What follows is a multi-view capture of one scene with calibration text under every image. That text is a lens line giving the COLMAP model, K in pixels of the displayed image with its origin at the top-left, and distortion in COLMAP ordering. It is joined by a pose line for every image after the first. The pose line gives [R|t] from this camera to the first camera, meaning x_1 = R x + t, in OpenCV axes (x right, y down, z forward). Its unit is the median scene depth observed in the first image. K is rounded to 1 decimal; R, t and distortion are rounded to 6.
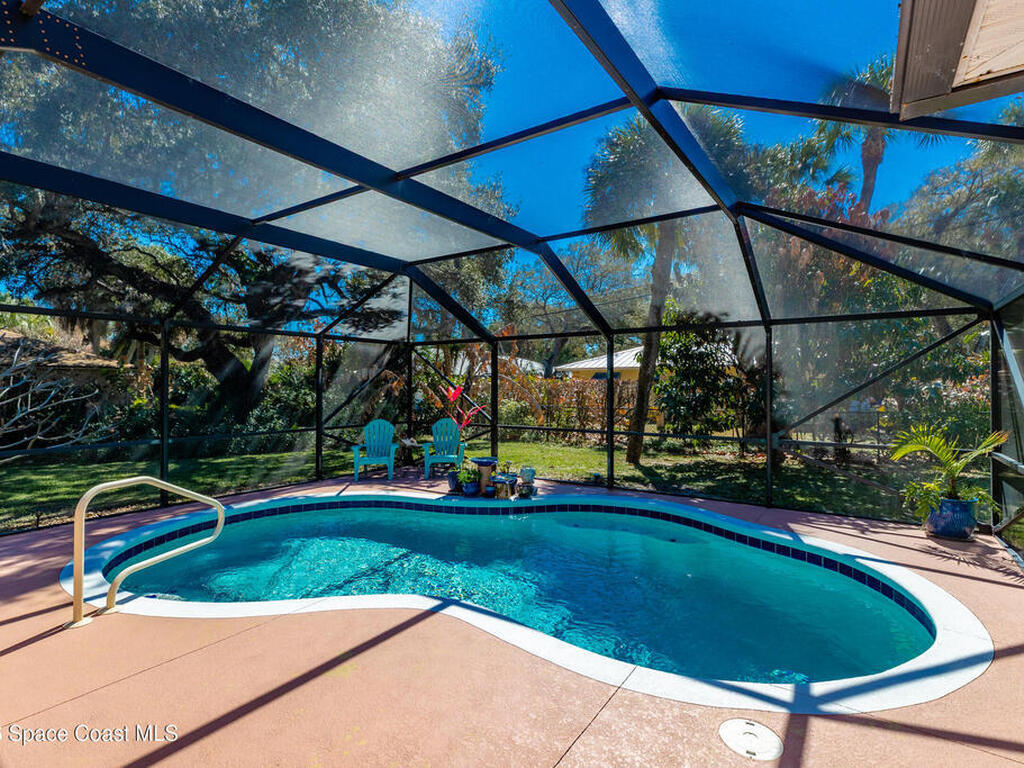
lens RADIAL K [[514.6, 0, 517.4], [0, 514.6, 382.1], [0, 0, 1]] dist [0.002236, -0.000277]
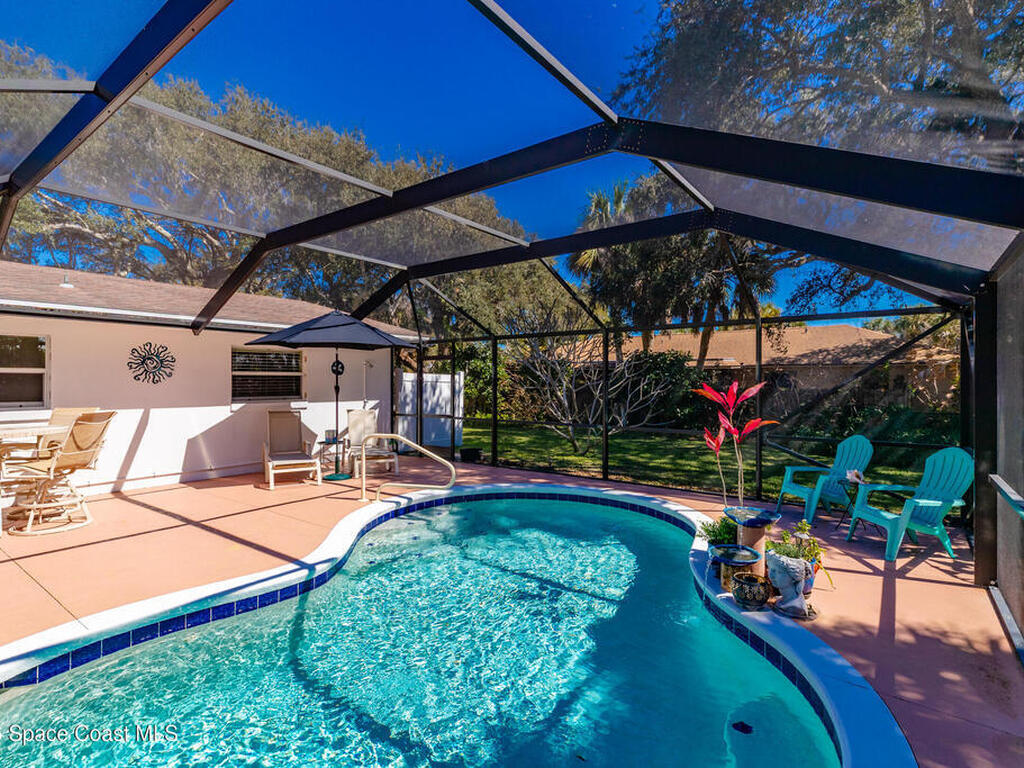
lens RADIAL K [[514.6, 0, 517.4], [0, 514.6, 382.1], [0, 0, 1]] dist [0.002236, -0.000277]
pose [[-0.043455, -0.003246, -0.999050, 0.608991], [0.009458, 0.999949, -0.003660, 0.010339], [0.999011, -0.009608, -0.043422, 0.912567]]
